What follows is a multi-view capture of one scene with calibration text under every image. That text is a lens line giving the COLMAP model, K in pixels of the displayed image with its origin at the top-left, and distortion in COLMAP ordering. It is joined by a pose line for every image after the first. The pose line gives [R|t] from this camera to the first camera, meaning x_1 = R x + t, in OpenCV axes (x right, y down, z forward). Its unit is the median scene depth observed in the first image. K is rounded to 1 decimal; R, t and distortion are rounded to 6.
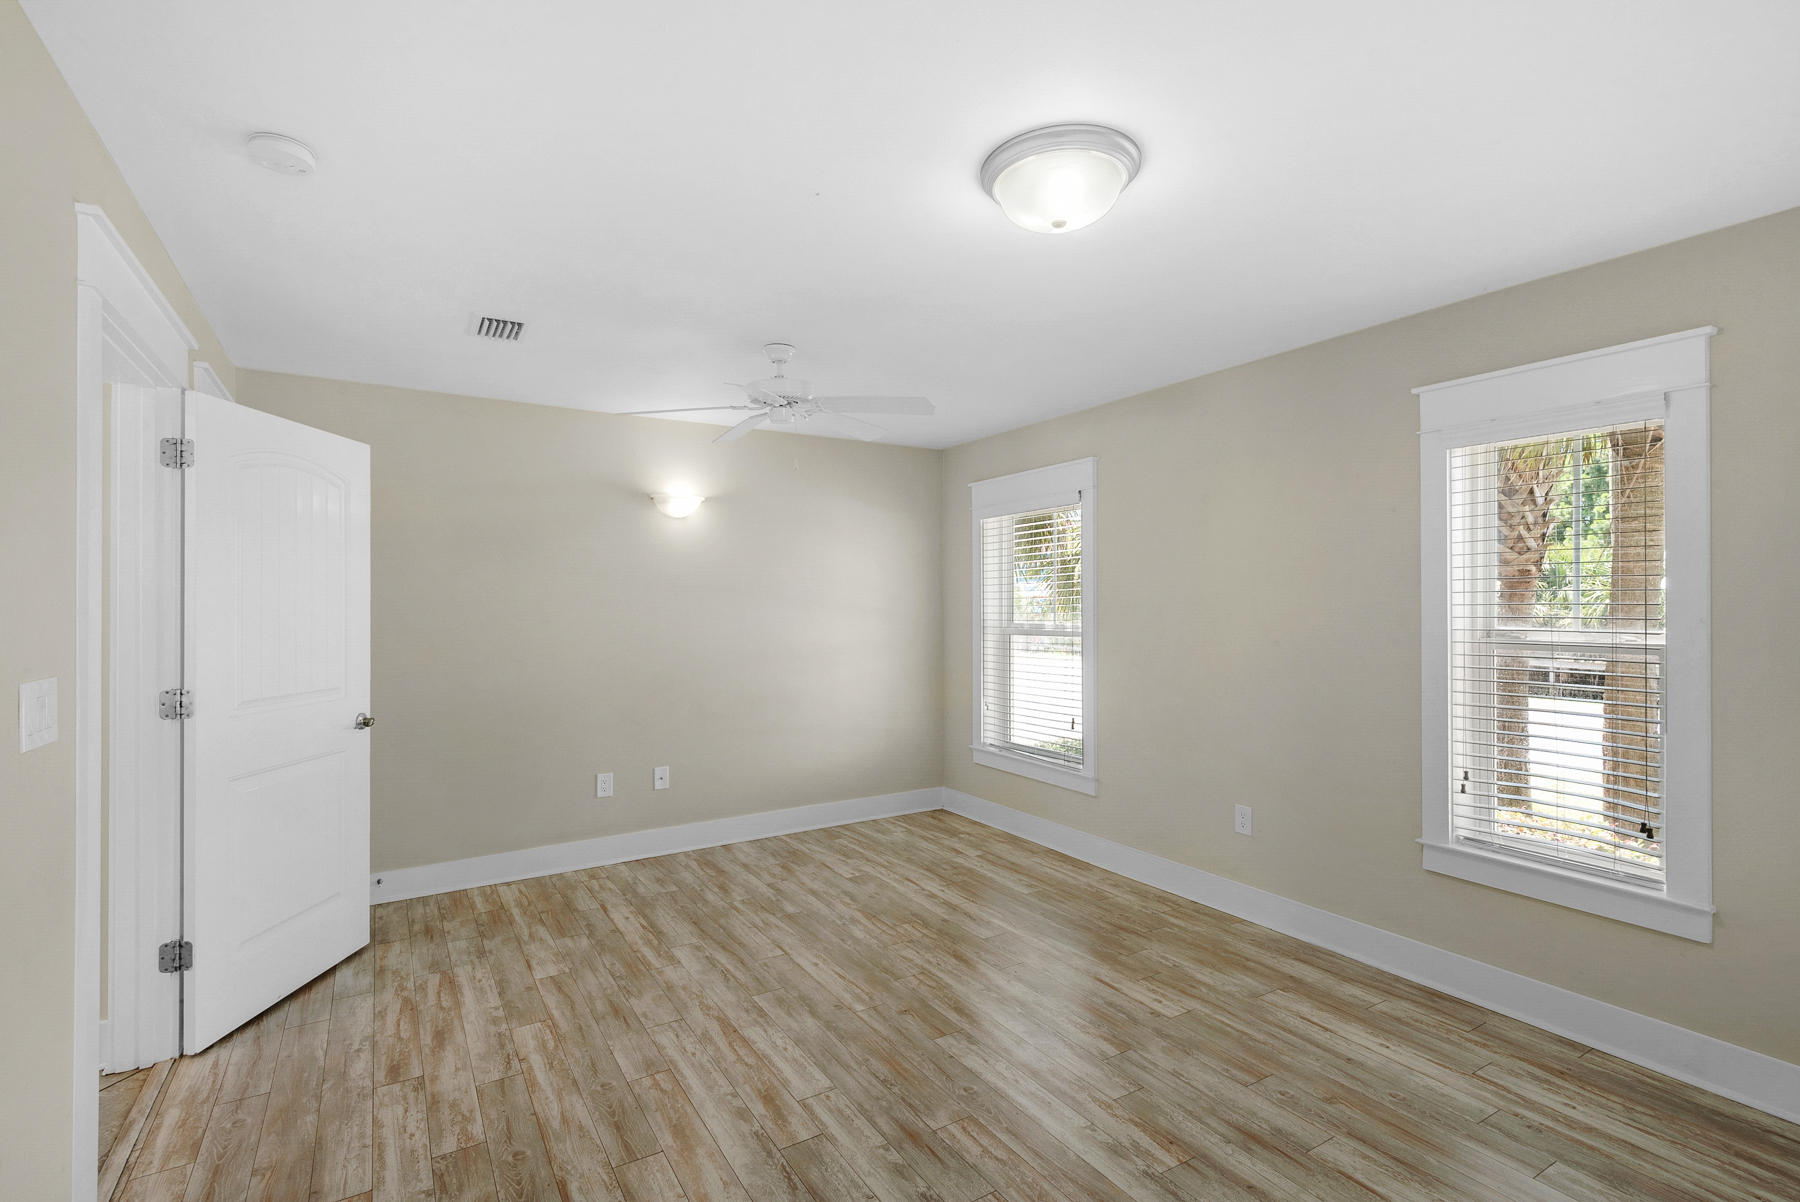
lens RADIAL K [[816.6, 0, 900.0], [0, 816.6, 601.0], [0, 0, 1]] dist [0.045956, -0.033295]
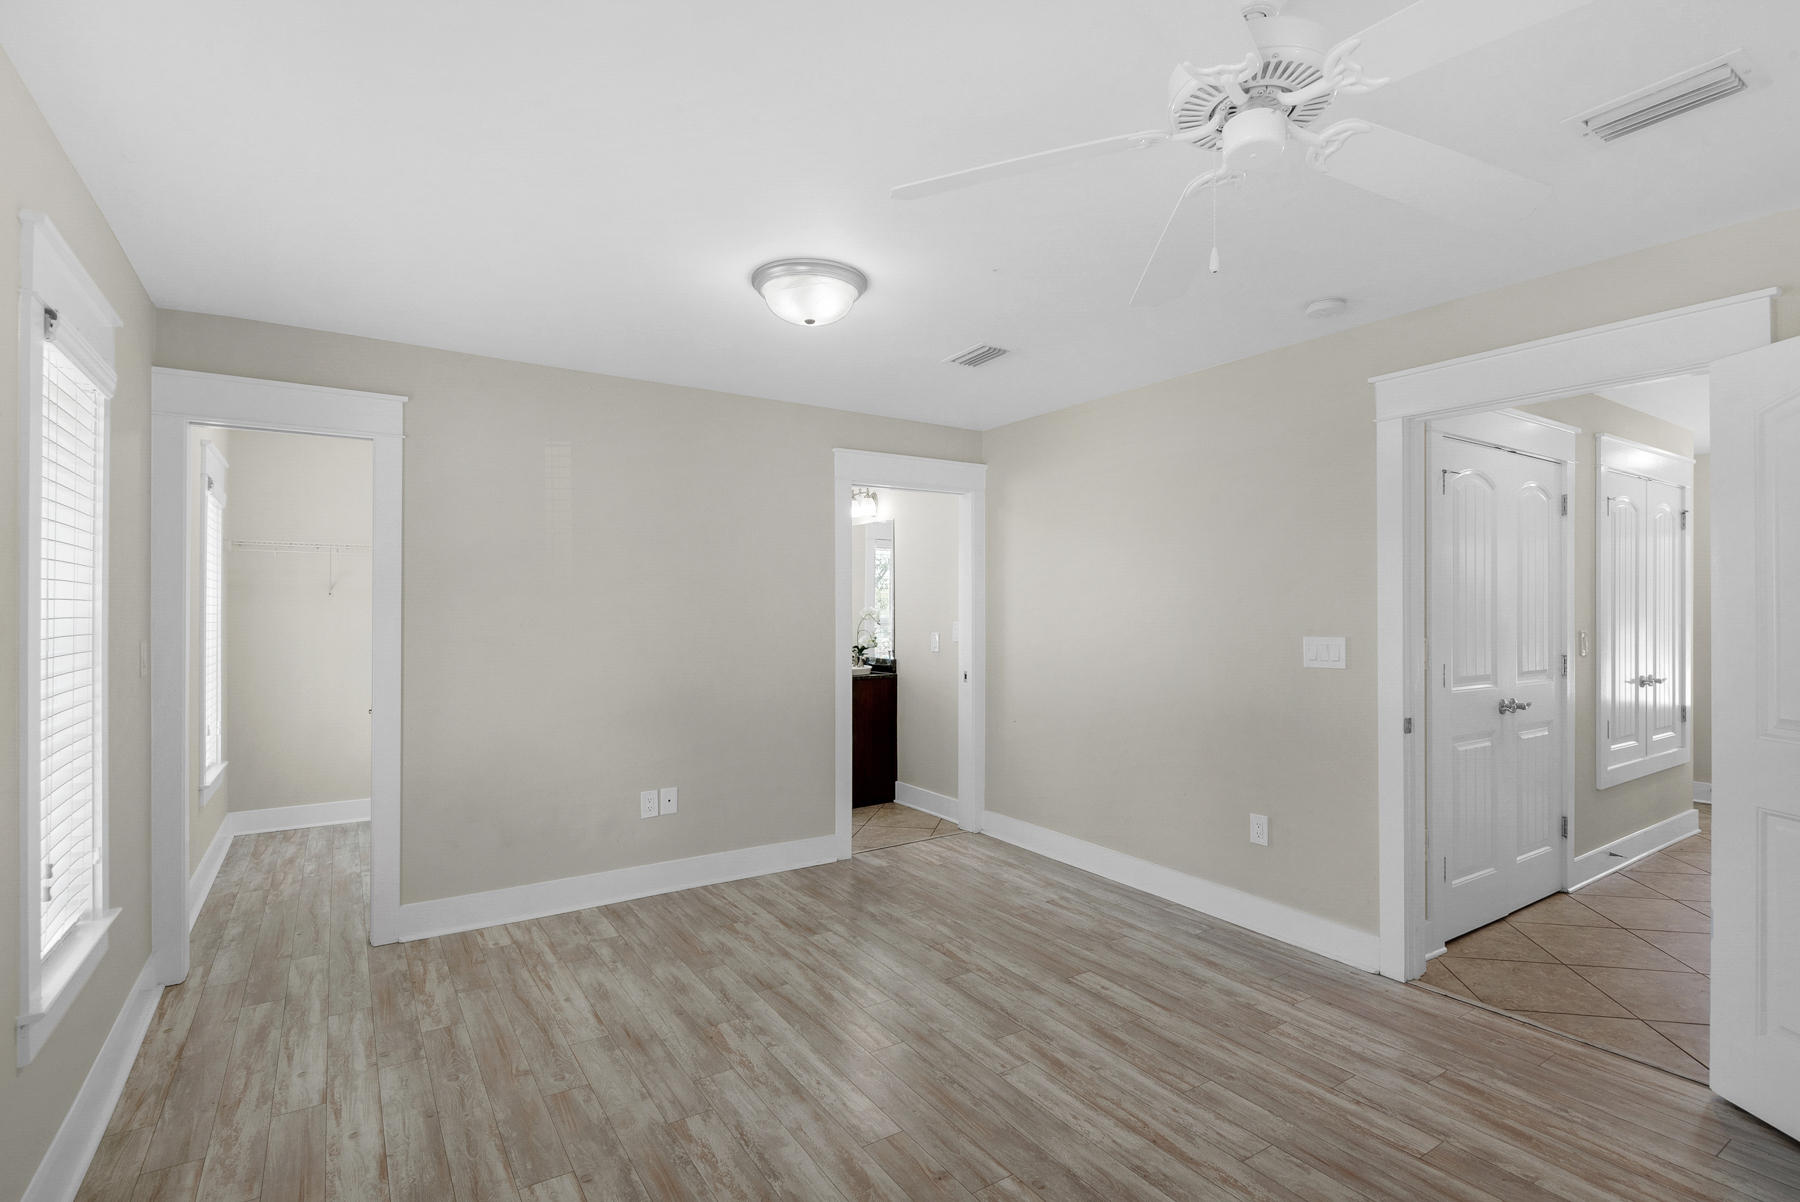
lens RADIAL K [[853.8, 0, 921.1], [0, 853.8, 604.9], [0, 0, 1]] dist [0.026643, -0.018701]
pose [[-0.998849, 0.002690, -0.047885, 0.068105], [0.003142, 0.999951, -0.009358, 0.021342], [0.047857, -0.009498, -0.998809, 2.090525]]
